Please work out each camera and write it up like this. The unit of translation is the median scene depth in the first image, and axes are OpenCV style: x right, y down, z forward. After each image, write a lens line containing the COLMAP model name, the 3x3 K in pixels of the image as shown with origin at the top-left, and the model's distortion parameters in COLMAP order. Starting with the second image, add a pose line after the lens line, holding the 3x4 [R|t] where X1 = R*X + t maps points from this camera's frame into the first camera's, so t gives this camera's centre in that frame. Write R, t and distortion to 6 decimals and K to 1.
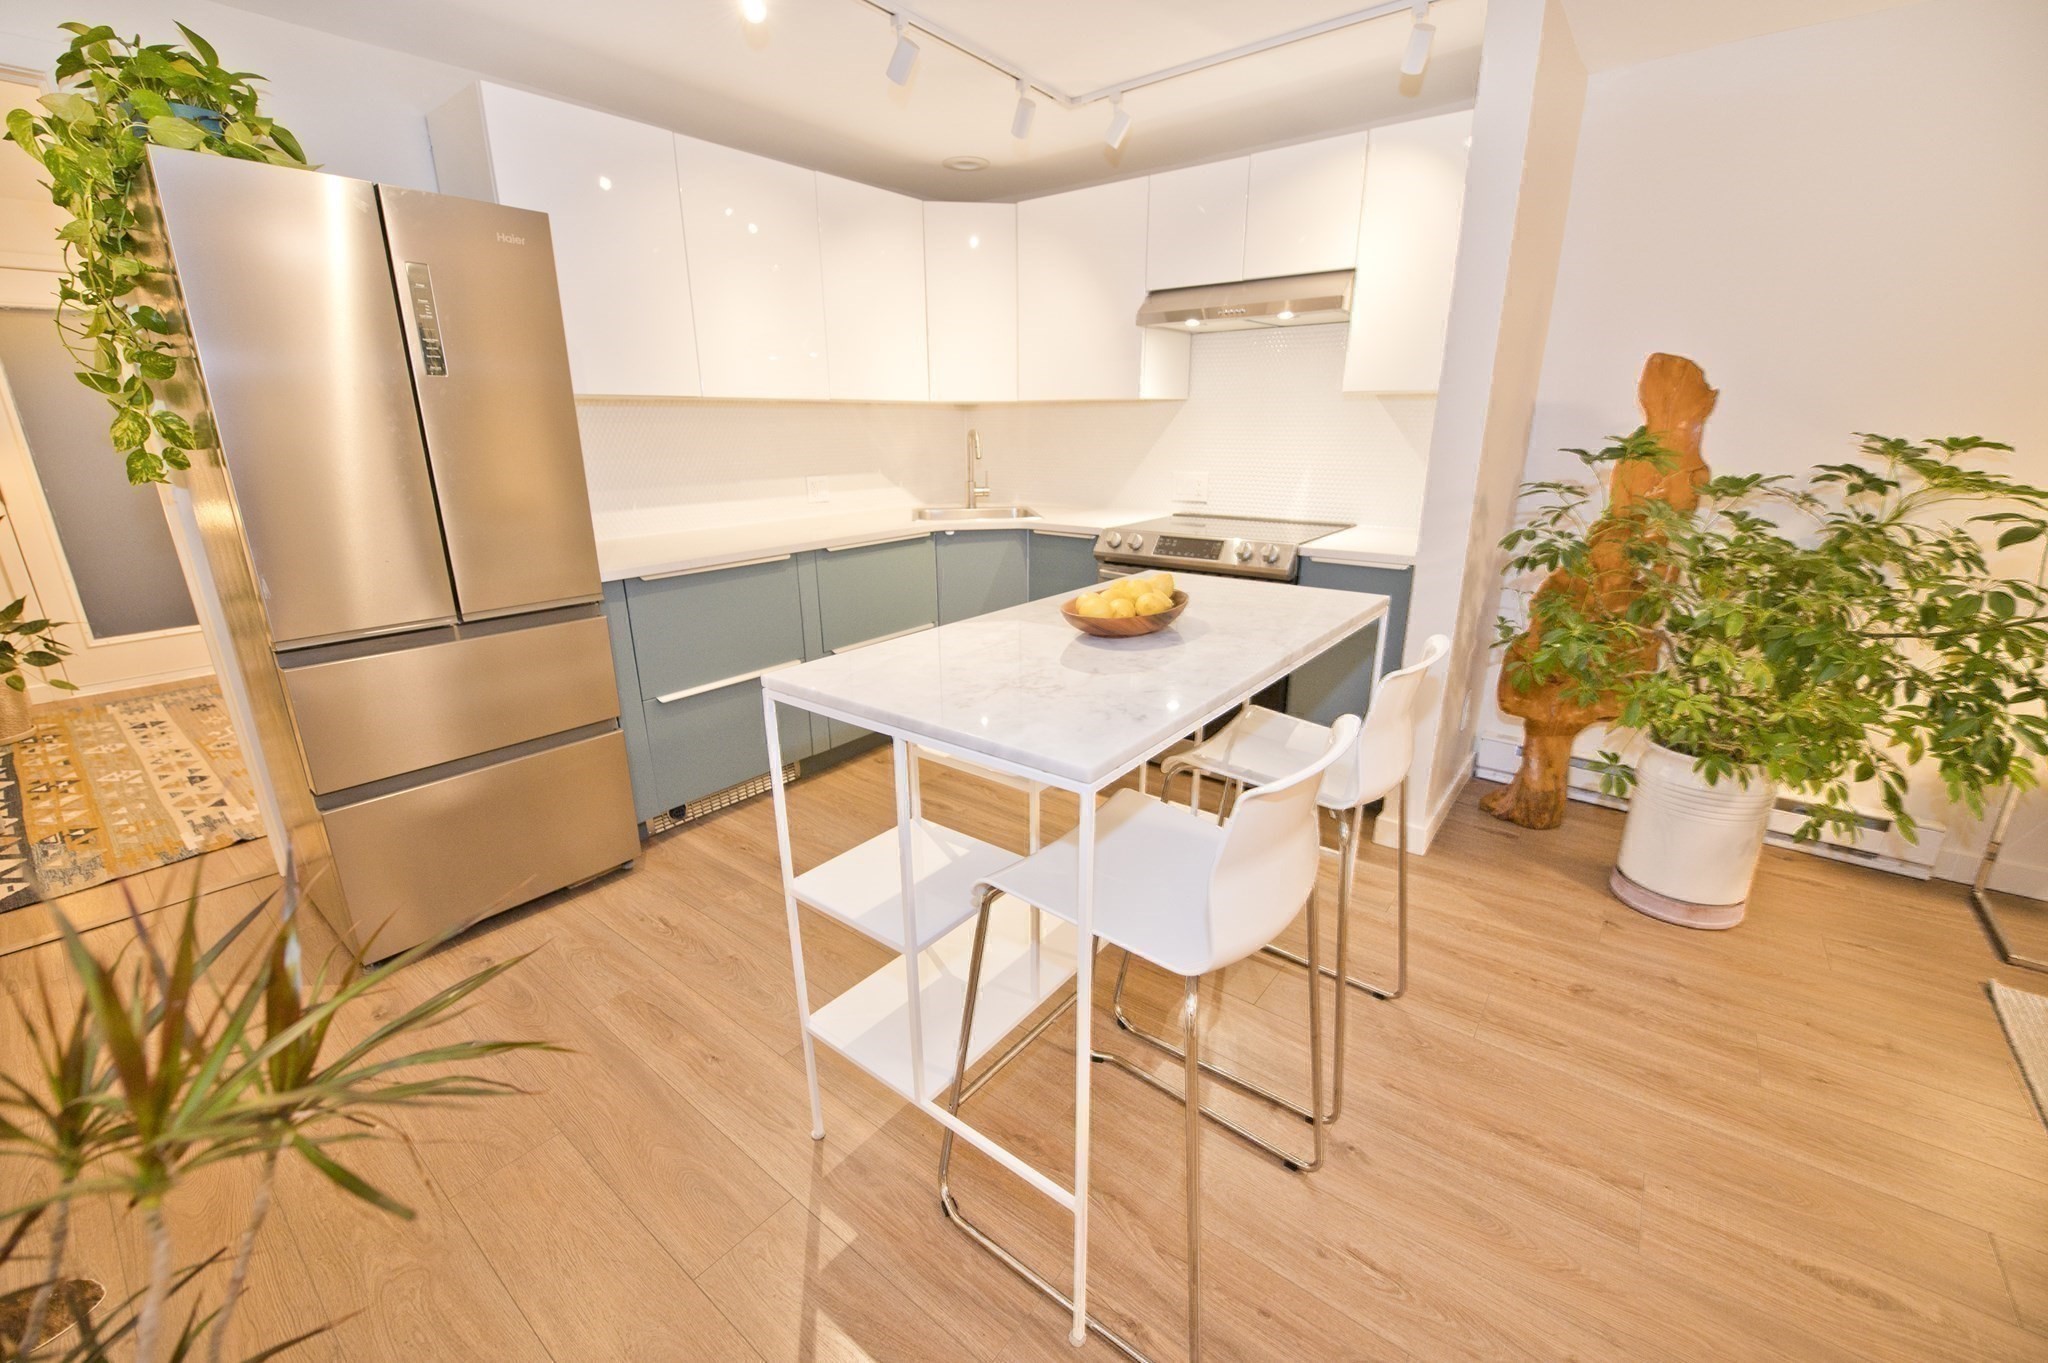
lens RADIAL K [[812.0, 0, 1020.9], [0, 812.0, 684.8], [0, 0, 1]] dist [-0.017841, -0.001478]
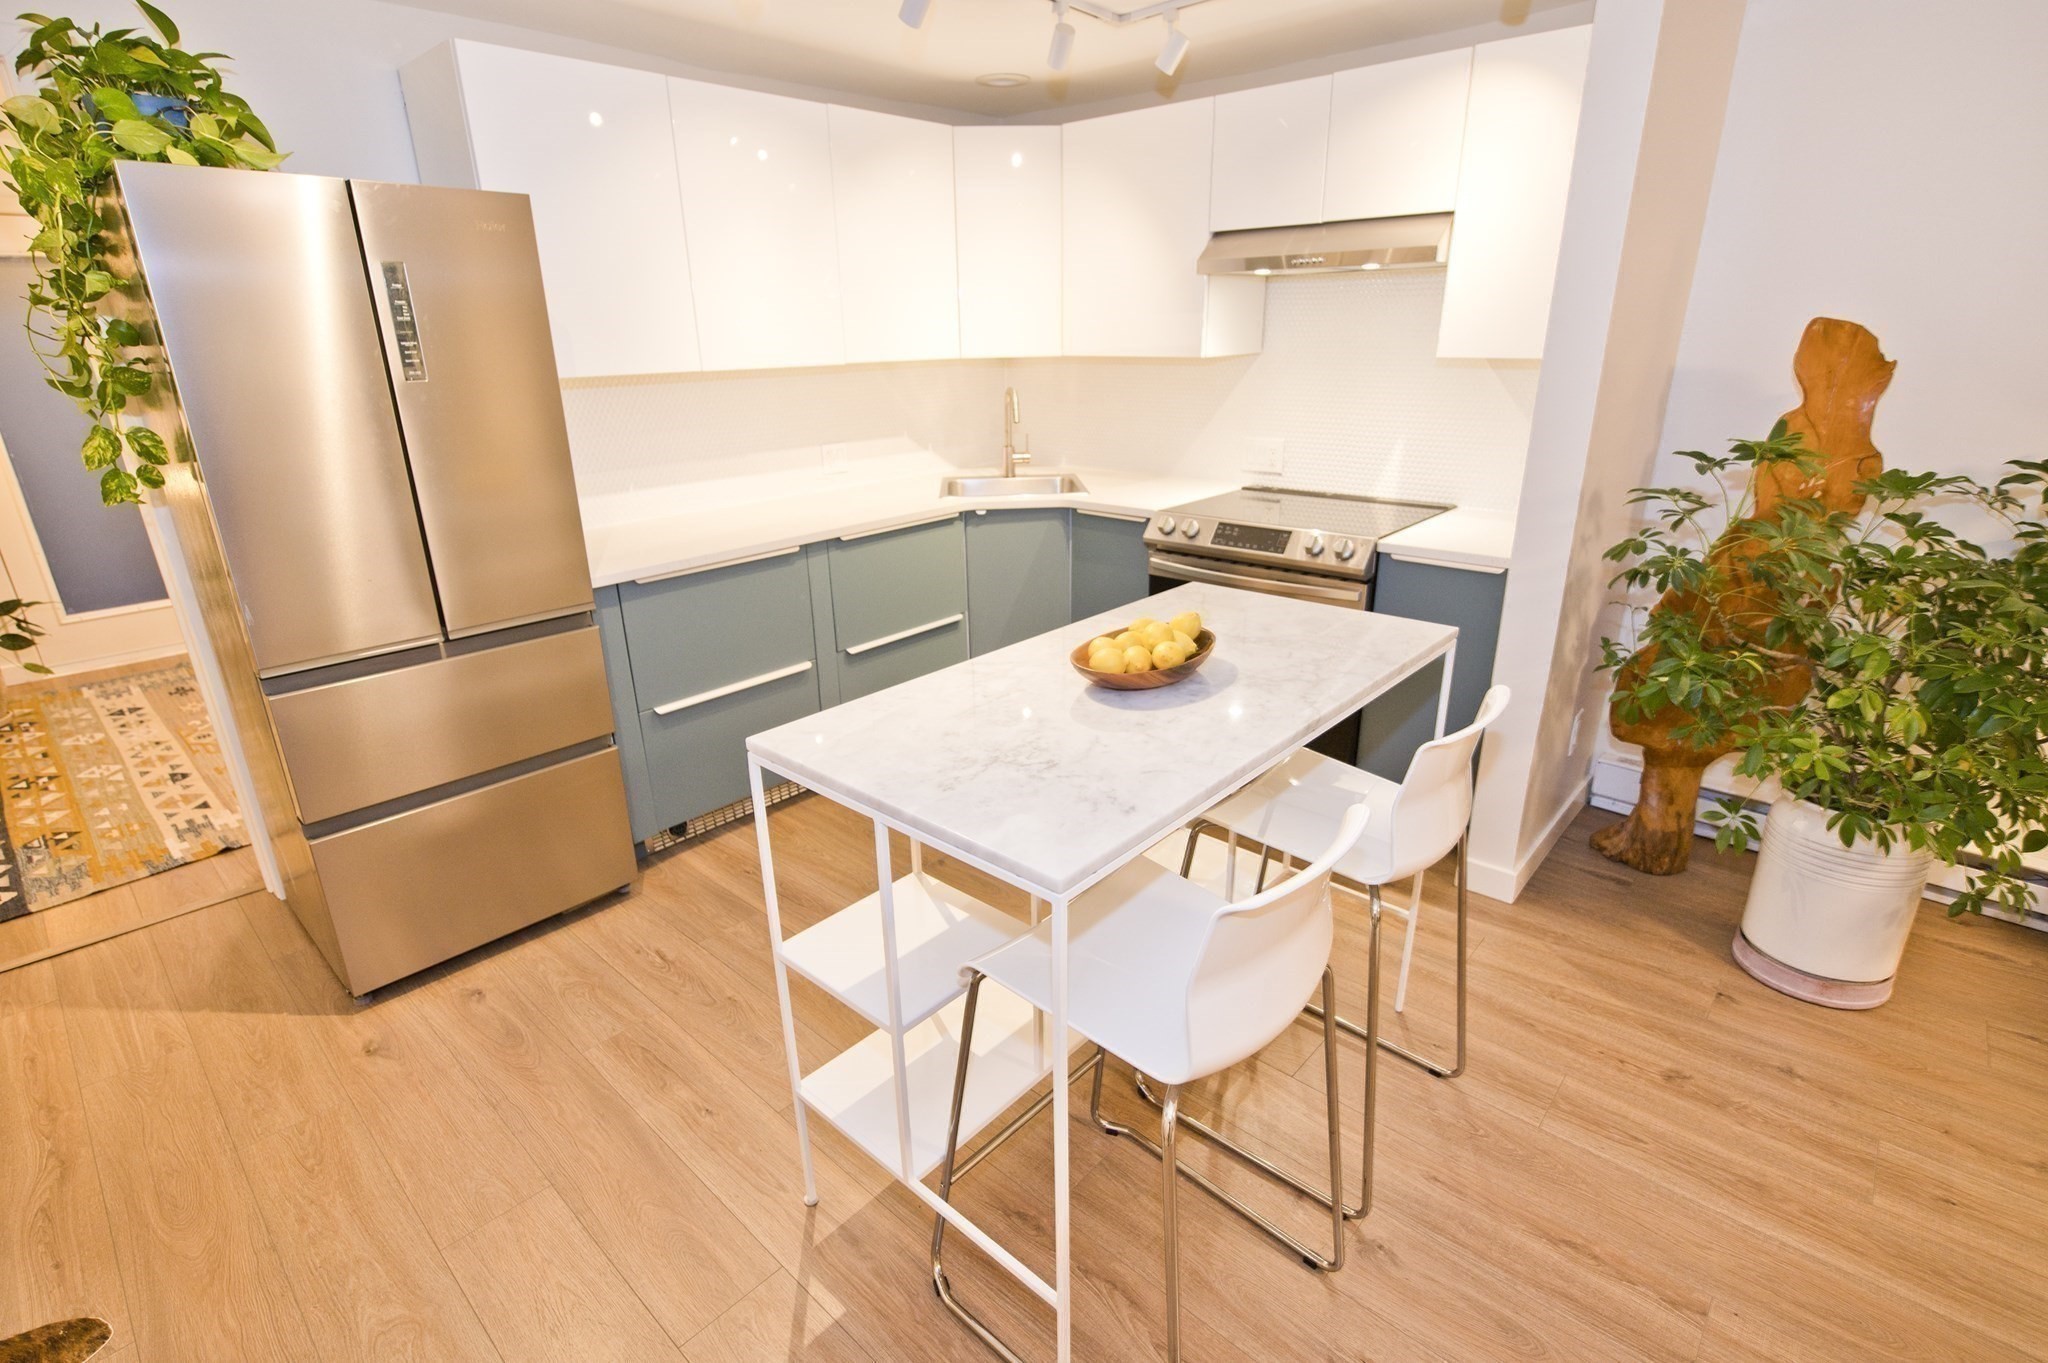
lens RADIAL K [[959.7, 0, 1019.6], [0, 959.7, 679.8], [0, 0, 1]] dist [-0.010737, -0.001162]
pose [[0.997264, 0.013469, -0.072687, 0.054358], [-0.010430, 0.999062, 0.042028, -0.085717], [0.073185, -0.041155, 0.996469, -0.067308]]
